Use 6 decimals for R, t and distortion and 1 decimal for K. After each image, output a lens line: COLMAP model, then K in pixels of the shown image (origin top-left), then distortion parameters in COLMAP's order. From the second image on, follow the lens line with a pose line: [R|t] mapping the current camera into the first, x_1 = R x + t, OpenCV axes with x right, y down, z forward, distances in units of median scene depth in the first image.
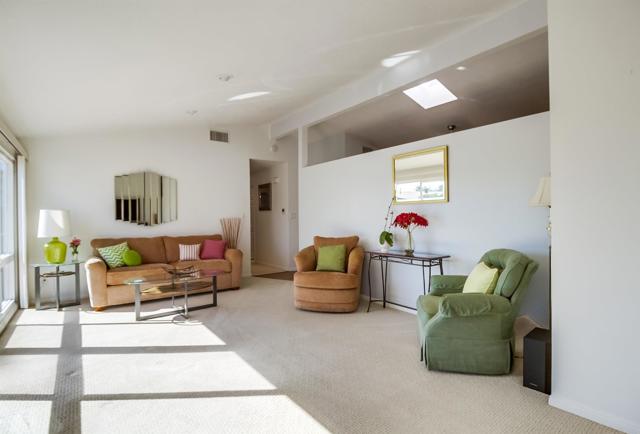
lens RADIAL K [[332.4, 0, 320.0], [0, 332.4, 217.0], [0, 0, 1]] dist [0.000490, 0.000241]
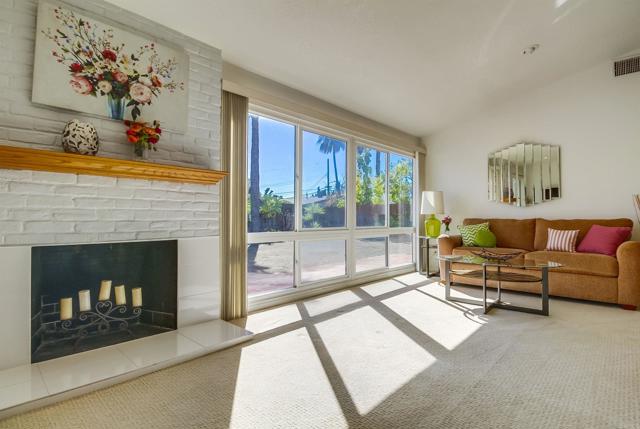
lens RADIAL K [[322.8, 0, 320.0], [0, 322.8, 214.5], [0, 0, 1]] dist [-0.003783, -0.000916]
pose [[0.189996, 0.007783, -0.981754, 0.242796], [-0.004581, 0.999965, 0.007041, 0.053995], [0.981774, 0.003160, 0.190025, 0.395289]]
